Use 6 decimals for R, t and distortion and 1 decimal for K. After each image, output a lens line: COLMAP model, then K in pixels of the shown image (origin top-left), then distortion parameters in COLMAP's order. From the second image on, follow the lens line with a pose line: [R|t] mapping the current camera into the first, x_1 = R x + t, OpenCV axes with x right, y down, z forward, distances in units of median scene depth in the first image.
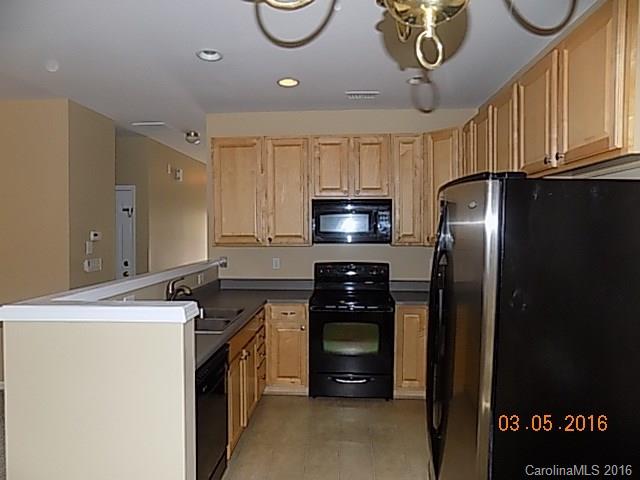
lens RADIAL K [[430.4, 0, 323.9], [0, 430.4, 236.3], [0, 0, 1]] dist [-0.050170, 0.052878]
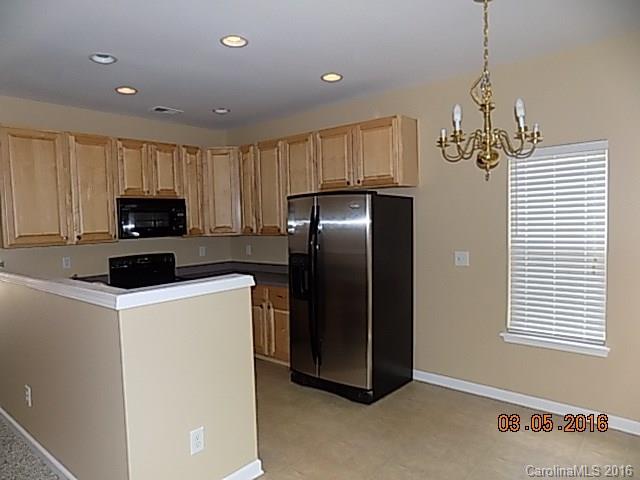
lens RADIAL K [[430.4, 0, 318.7], [0, 430.4, 241.4], [0, 0, 1]] dist [-0.050170, 0.052878]
pose [[0.608642, -0.055241, 0.791520, -0.562241], [0.042904, 0.998405, 0.036688, 0.004376], [-0.792284, 0.011629, 0.610041, -0.039374]]
